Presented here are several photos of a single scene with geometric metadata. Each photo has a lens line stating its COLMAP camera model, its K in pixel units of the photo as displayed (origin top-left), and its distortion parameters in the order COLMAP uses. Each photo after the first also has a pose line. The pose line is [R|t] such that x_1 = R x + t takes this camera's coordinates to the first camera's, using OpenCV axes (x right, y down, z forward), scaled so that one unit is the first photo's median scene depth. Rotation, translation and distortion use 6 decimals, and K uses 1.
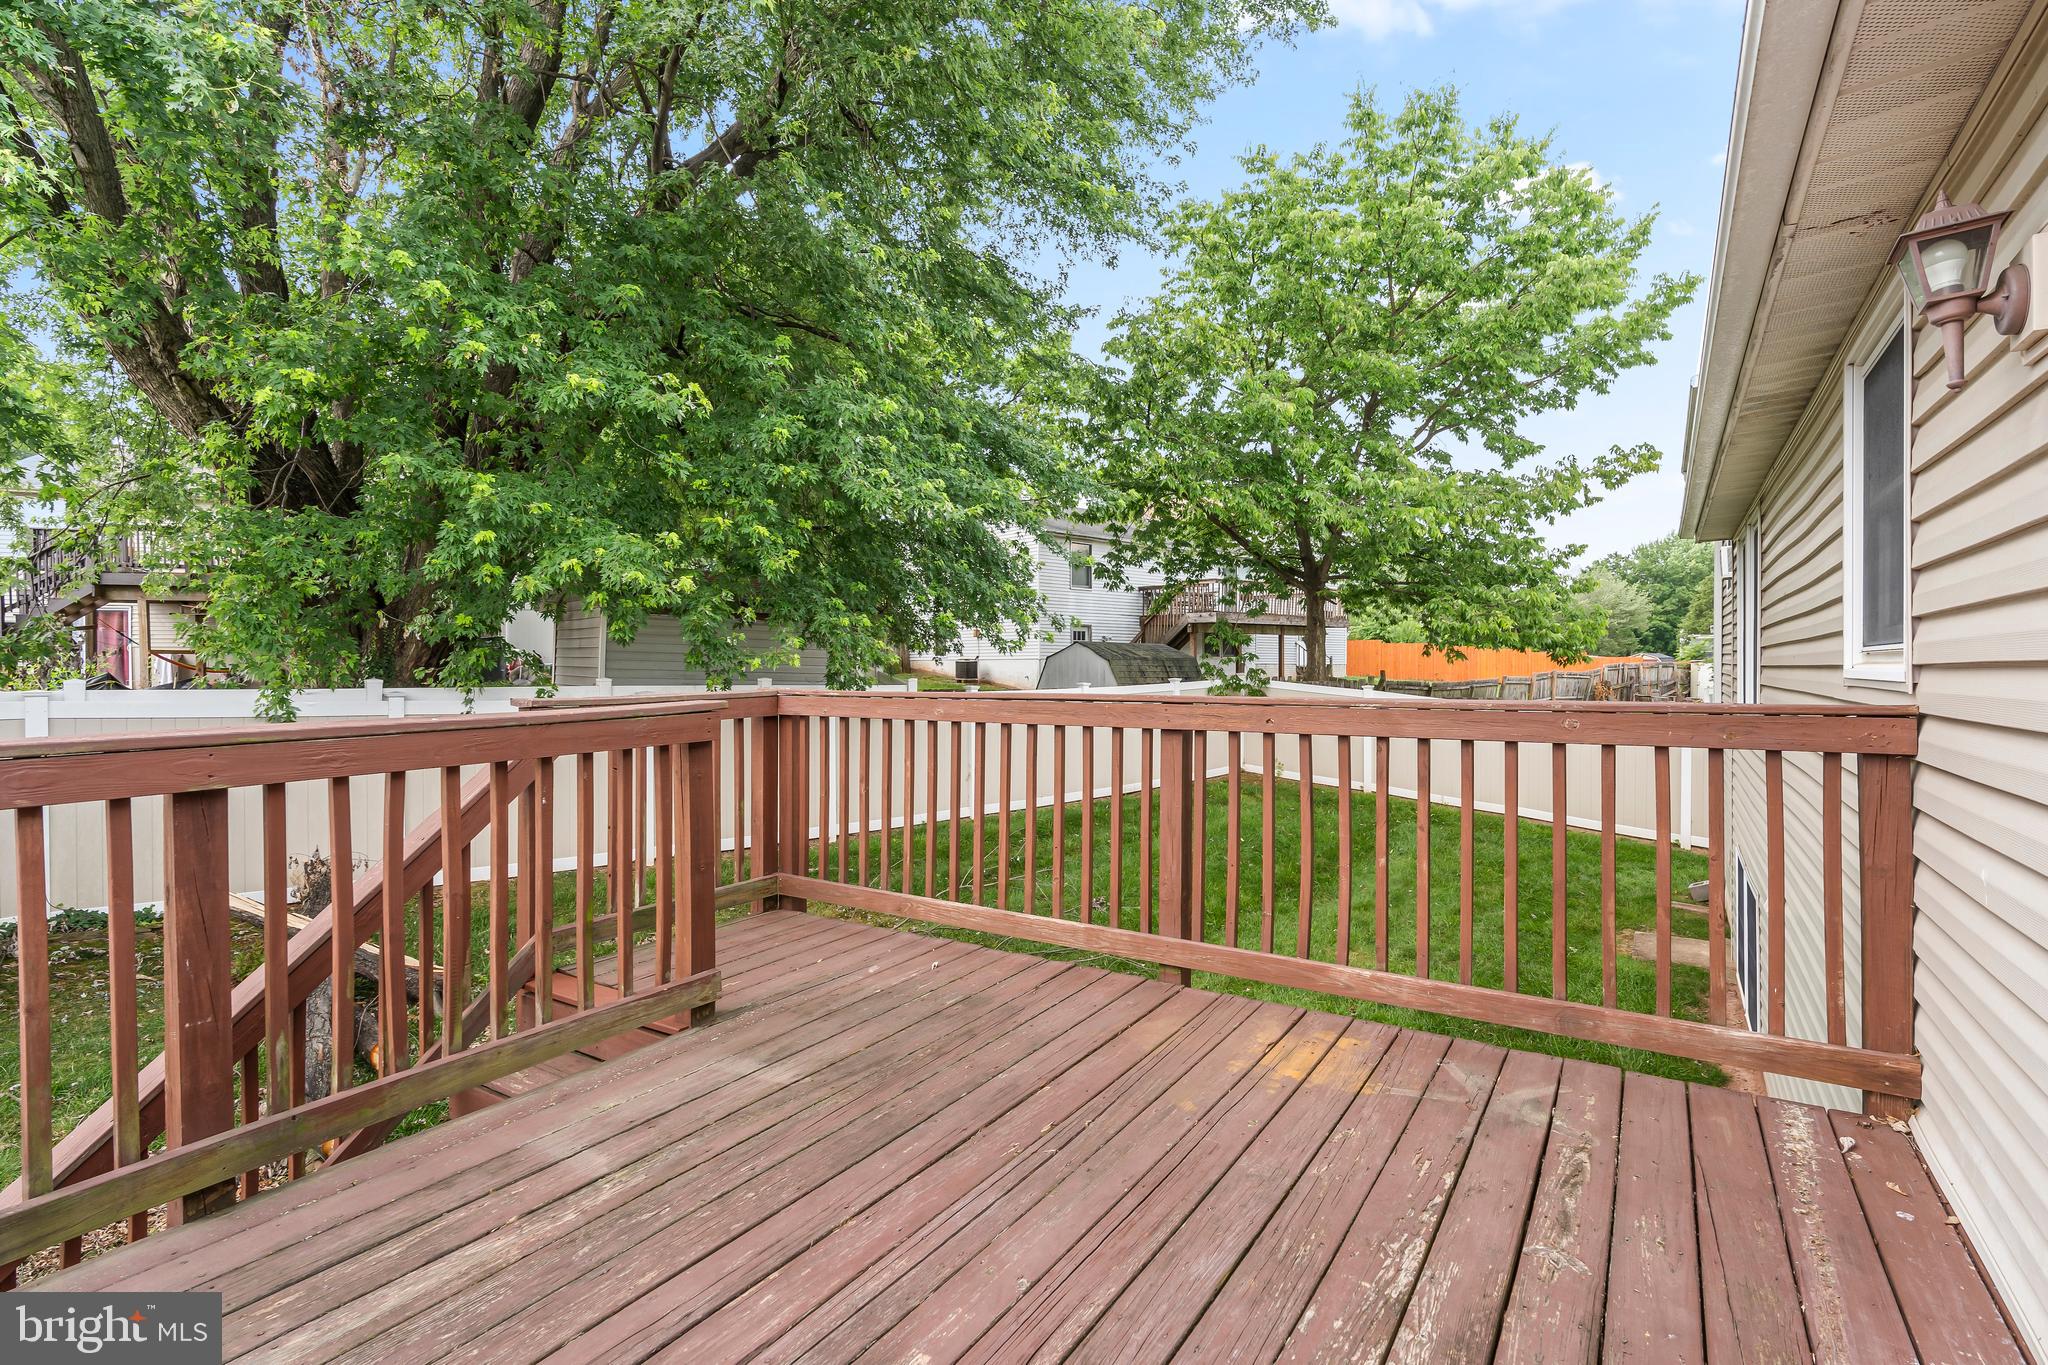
lens RADIAL K [[971.6, 0, 1026.5], [0, 971.6, 675.7], [0, 0, 1]] dist [-0.001636, -0.000735]
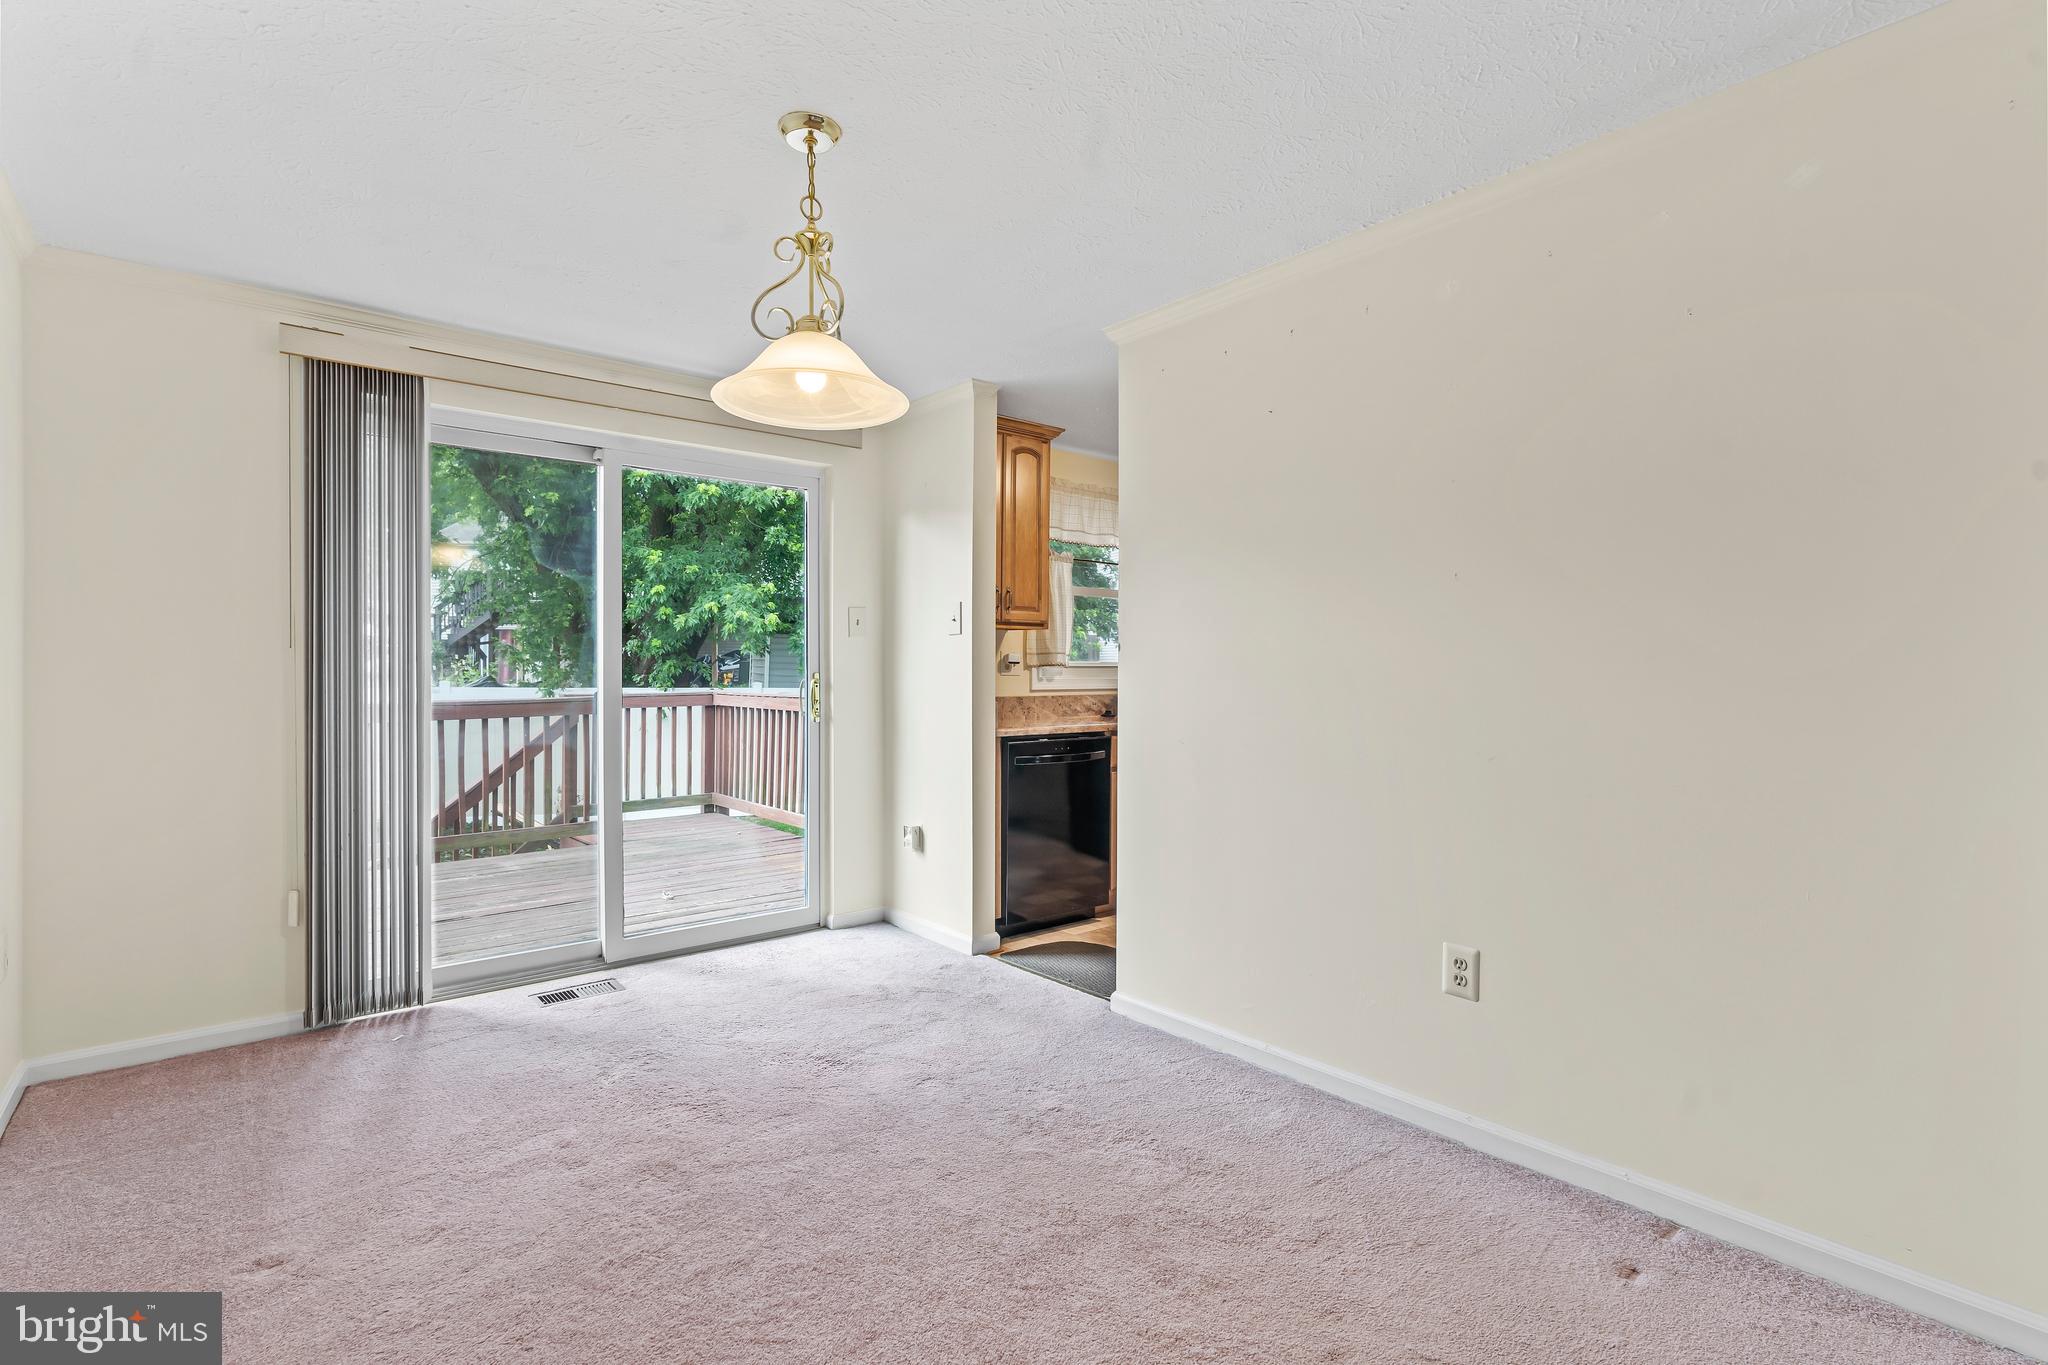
lens RADIAL K [[971.6, 0, 1026.1], [0, 971.6, 677.6], [0, 0, 1]] dist [-0.001636, -0.000735]
pose [[0.957798, 0.002811, -0.287427, 0.425872], [-0.002268, 0.999995, 0.002225, -0.008399], [0.287432, -0.001479, 0.957800, -0.292424]]
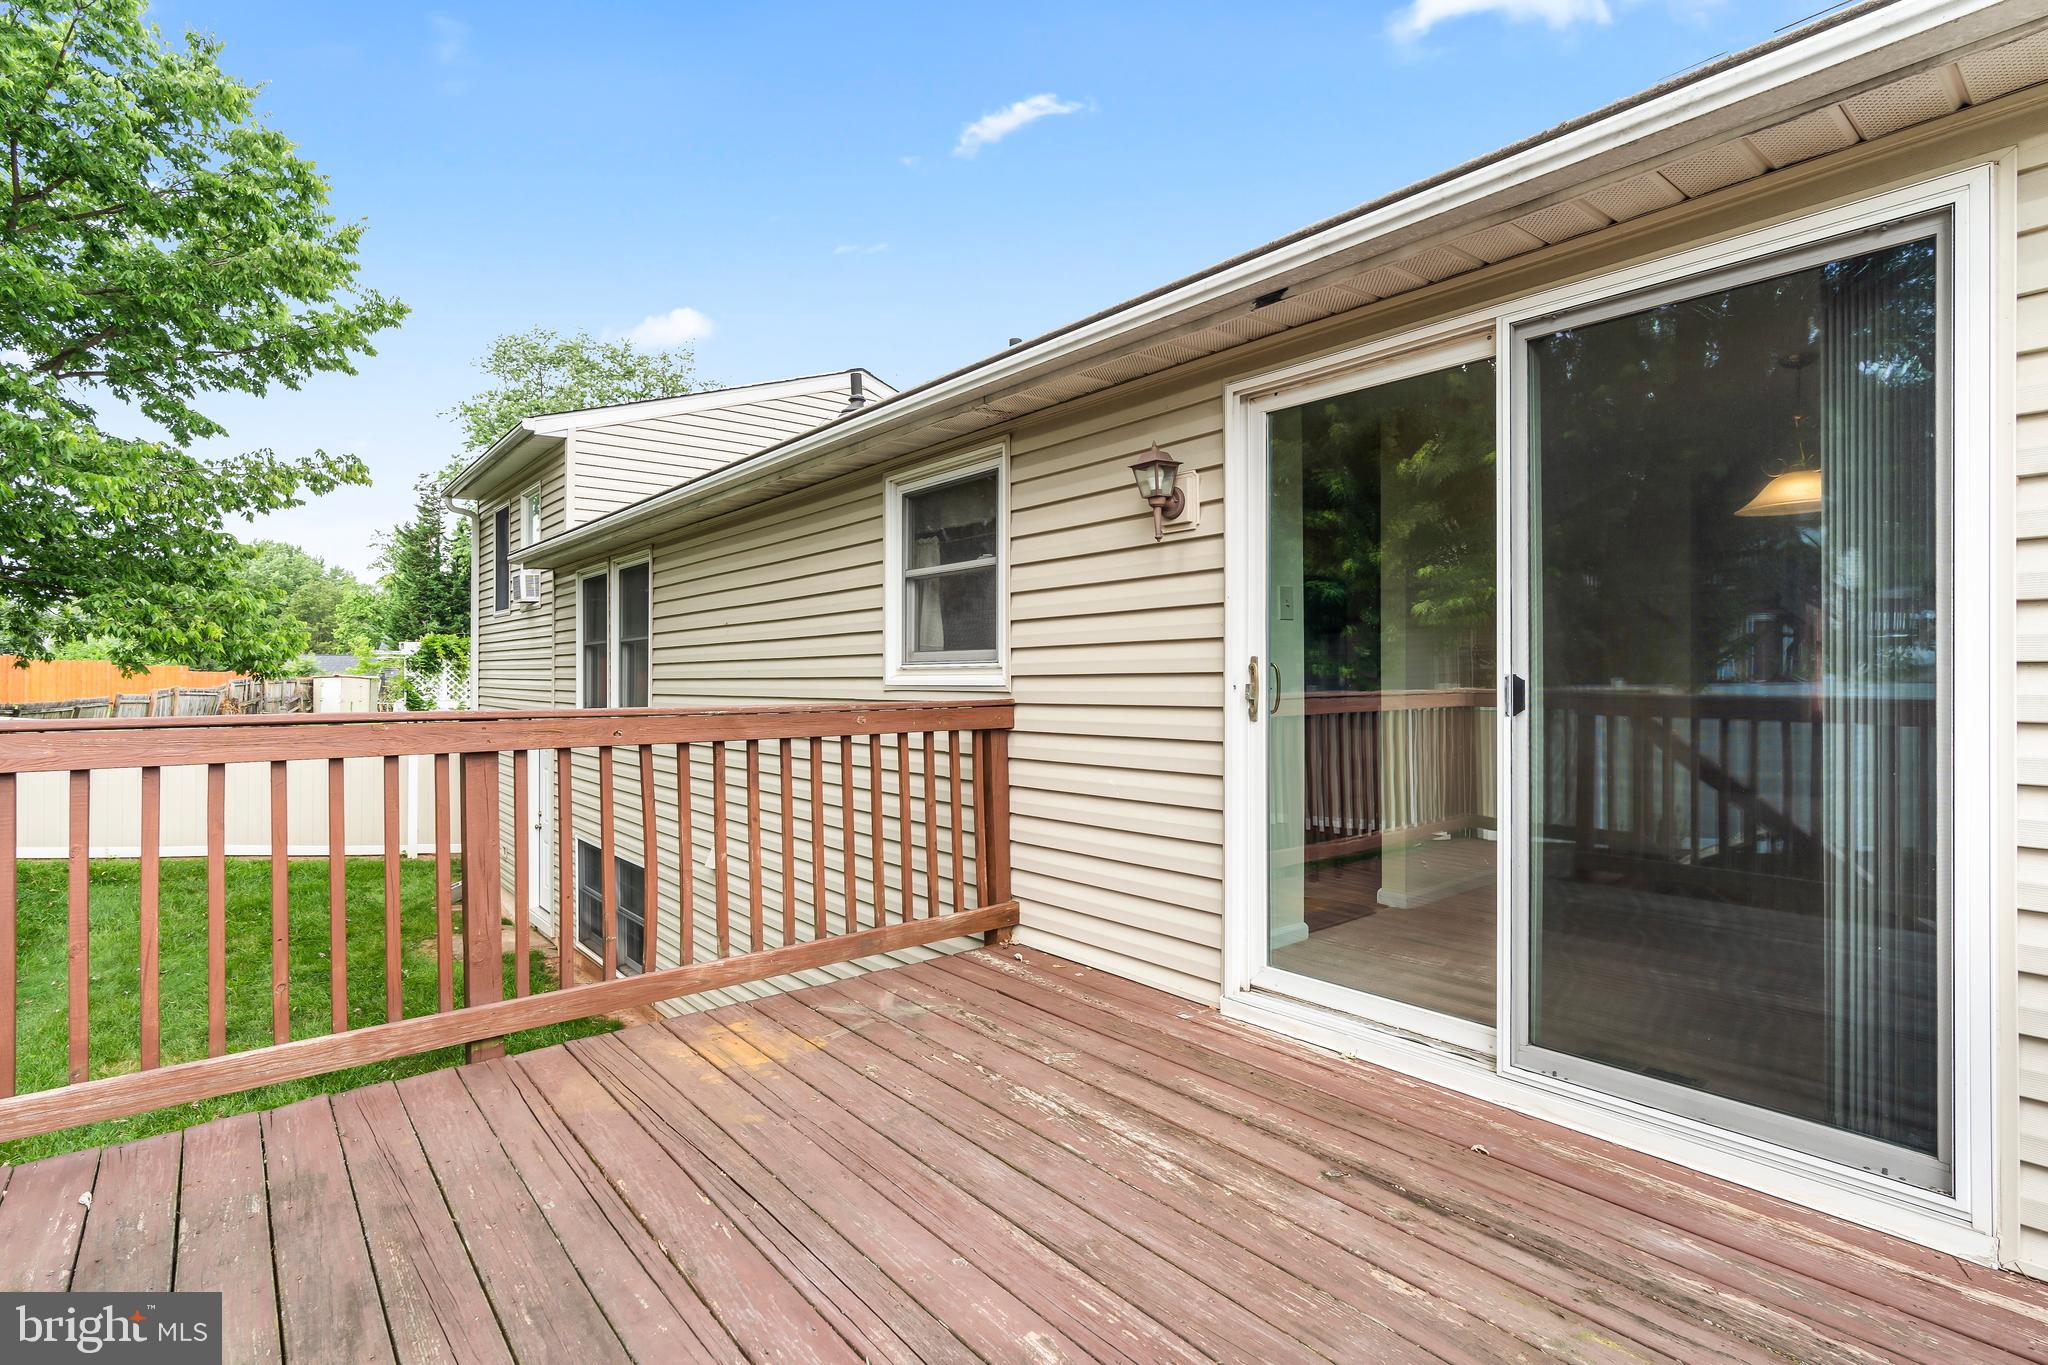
lens RADIAL K [[971.6, 0, 1026.9], [0, 971.6, 681.0], [0, 0, 1]] dist [-0.001636, -0.000735]
pose [[0.283915, -0.000930, 0.958849, -0.313153], [0.011984, 0.999925, -0.002579, 0.001868], [-0.958775, 0.012223, 0.283904, 0.200014]]
